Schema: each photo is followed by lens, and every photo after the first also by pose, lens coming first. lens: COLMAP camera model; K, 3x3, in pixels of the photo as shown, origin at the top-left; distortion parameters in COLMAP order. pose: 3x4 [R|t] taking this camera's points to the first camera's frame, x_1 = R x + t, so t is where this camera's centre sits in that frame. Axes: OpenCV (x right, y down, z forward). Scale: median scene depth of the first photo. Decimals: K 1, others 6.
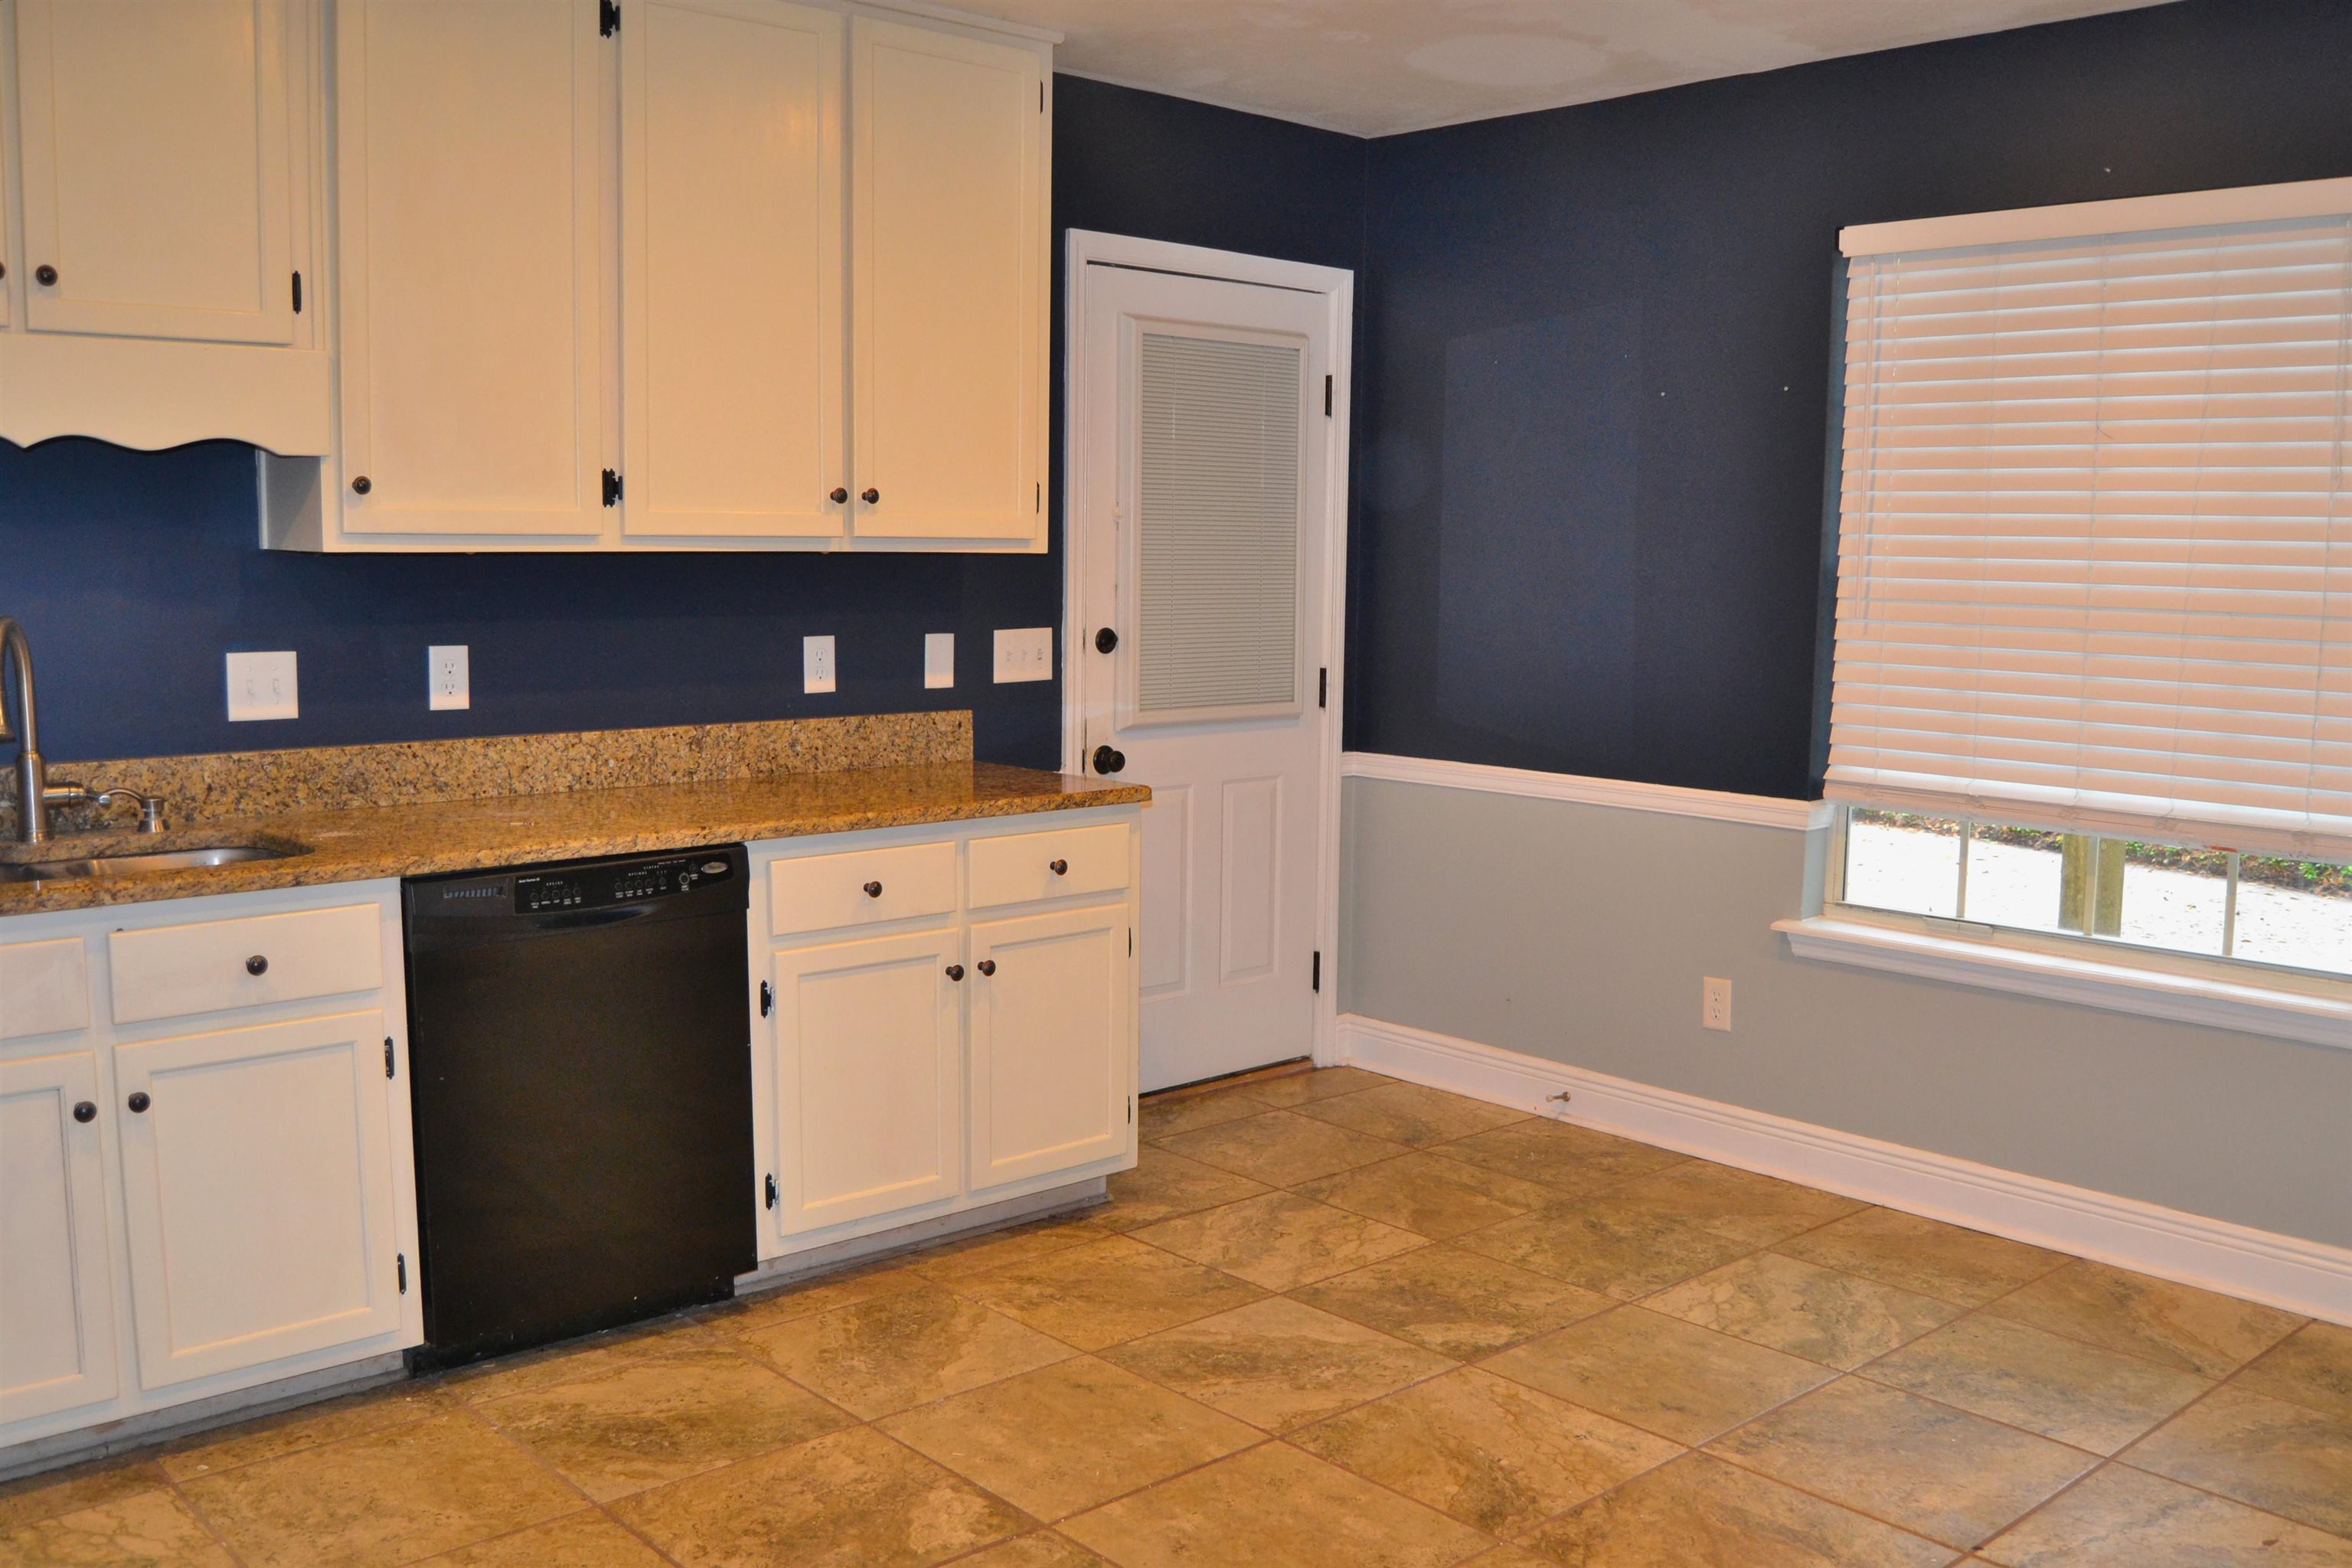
lens RADIAL K [[2016.9, 0, 1197.7], [0, 2016.9, 791.0], [0, 0, 1]] dist [-0.066036, -0.001870]
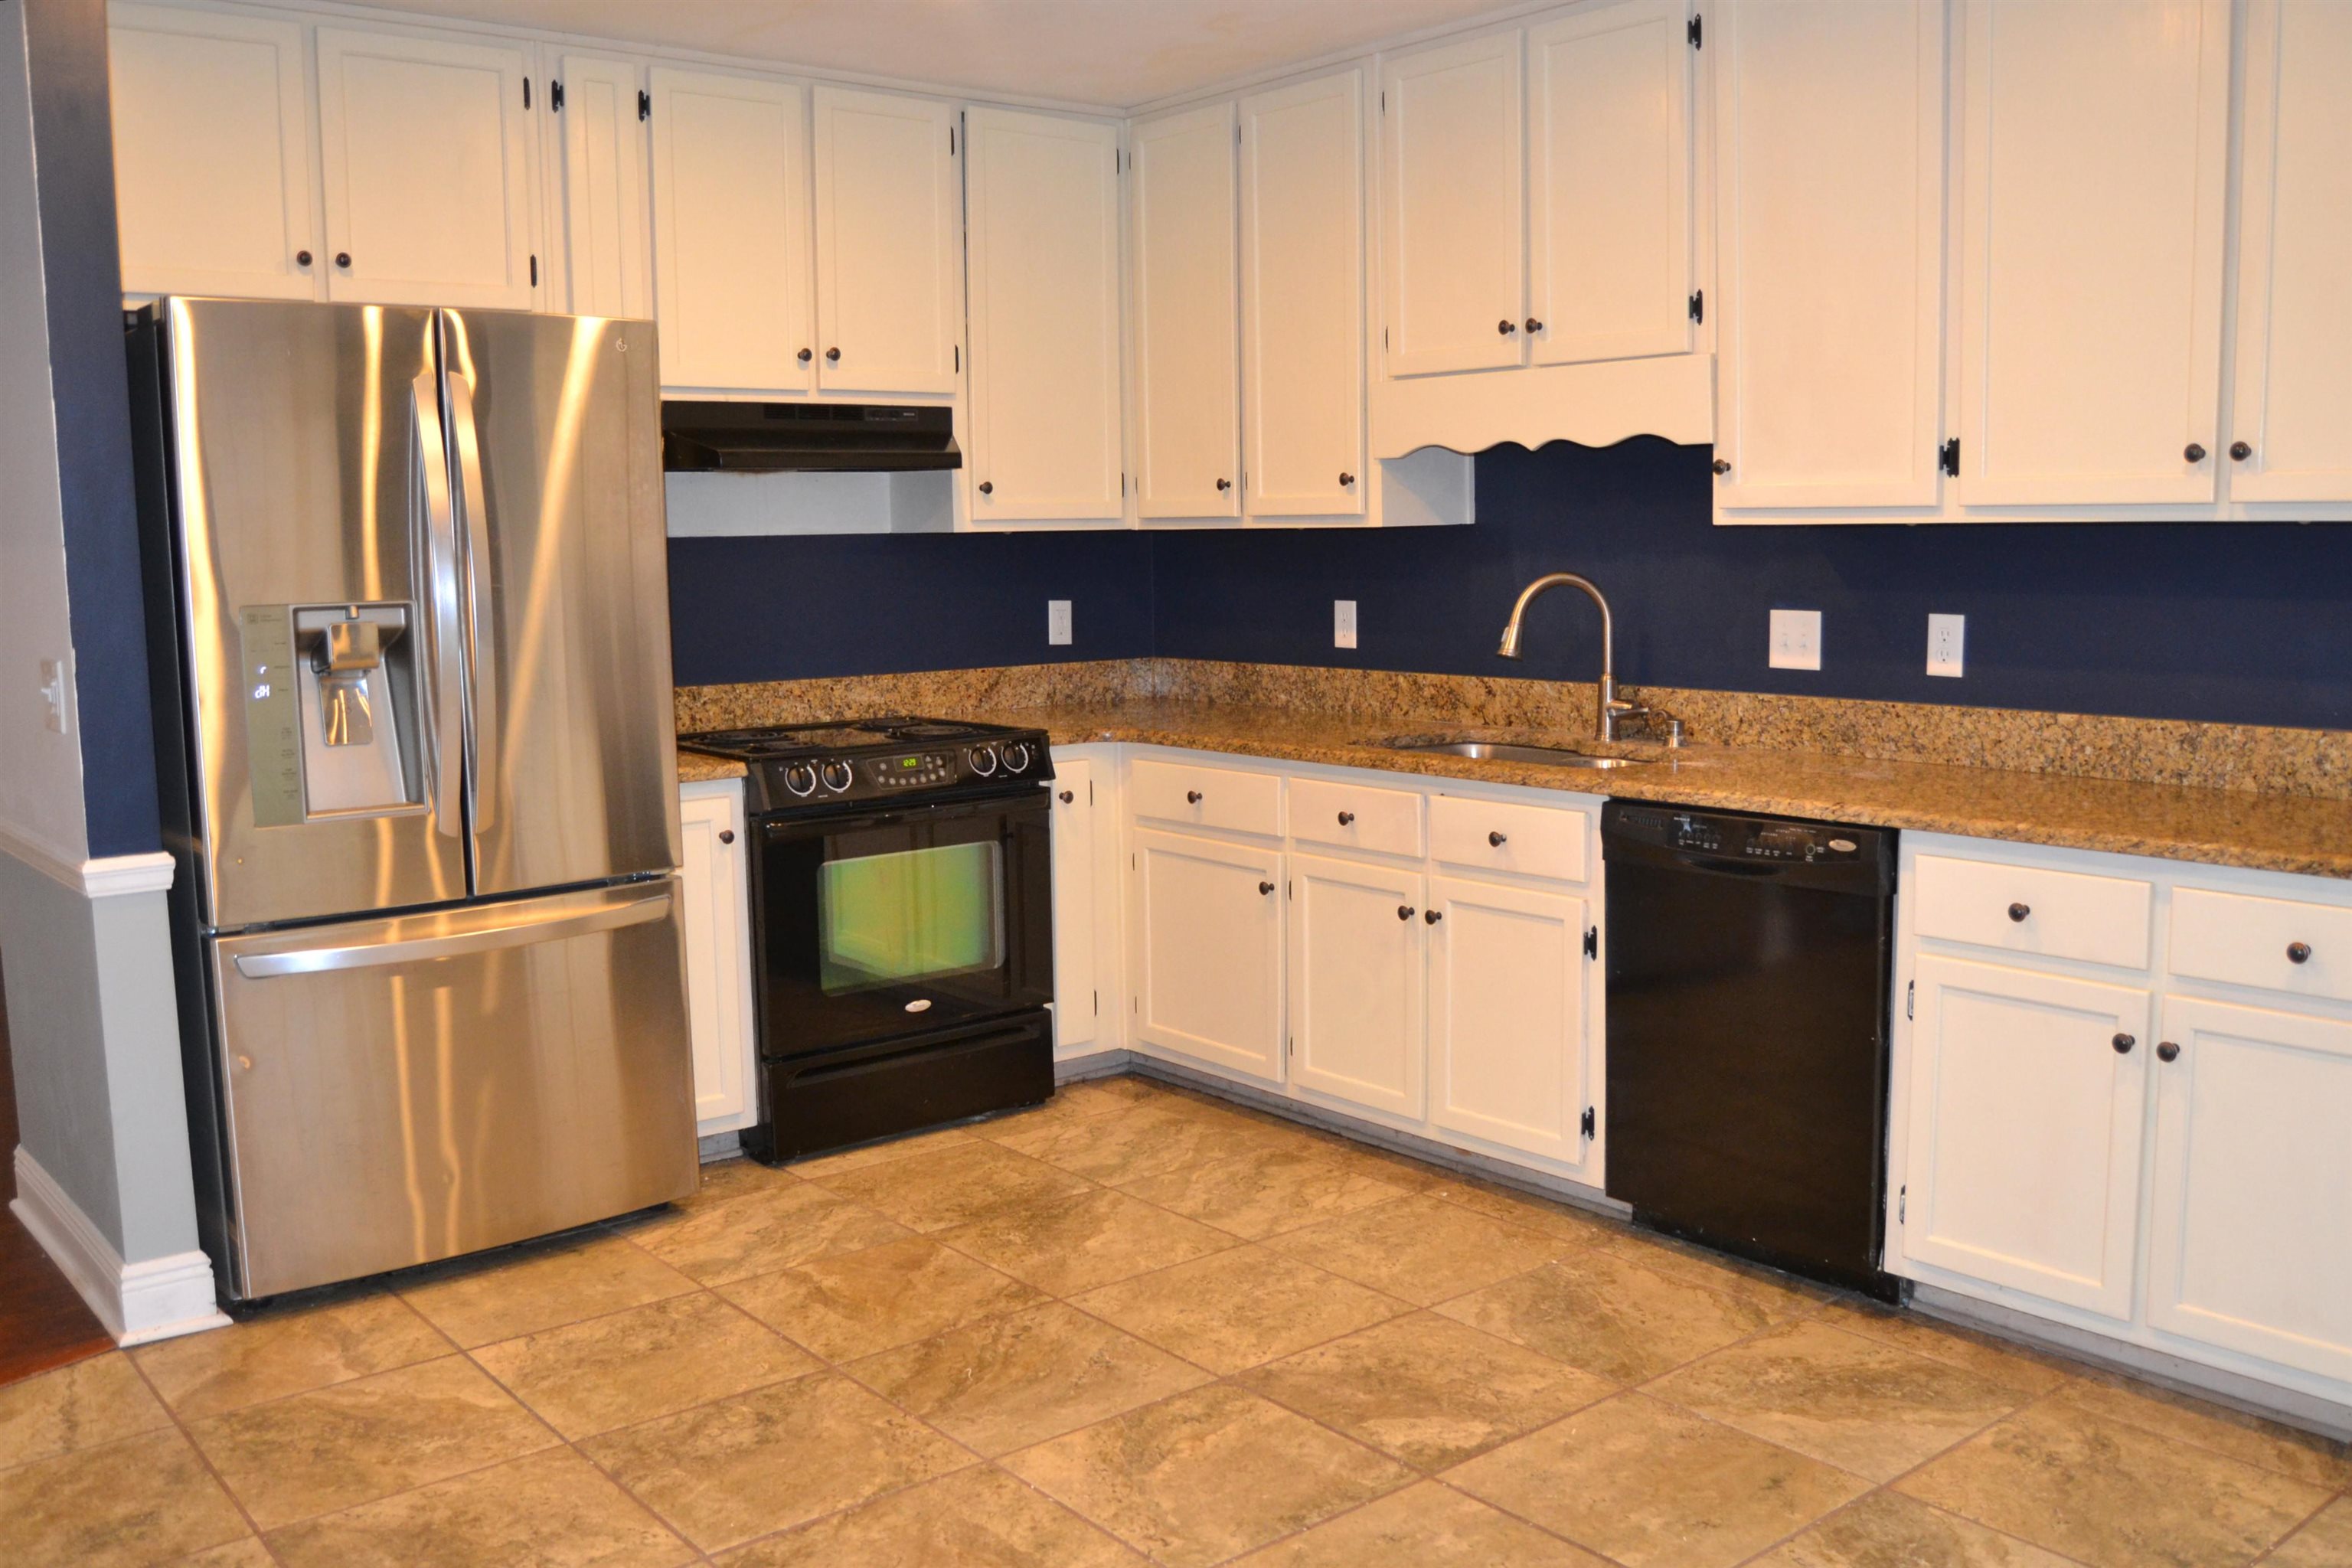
lens RADIAL K [[2016.9, 0, 1197.7], [0, 2016.9, 791.0], [0, 0, 1]] dist [-0.066036, -0.001870]
pose [[-0.018025, 0.121554, -0.992421, 0.714077], [-0.106737, 0.986676, 0.122789, -0.072742], [0.994124, 0.108141, -0.004810, 0.673837]]
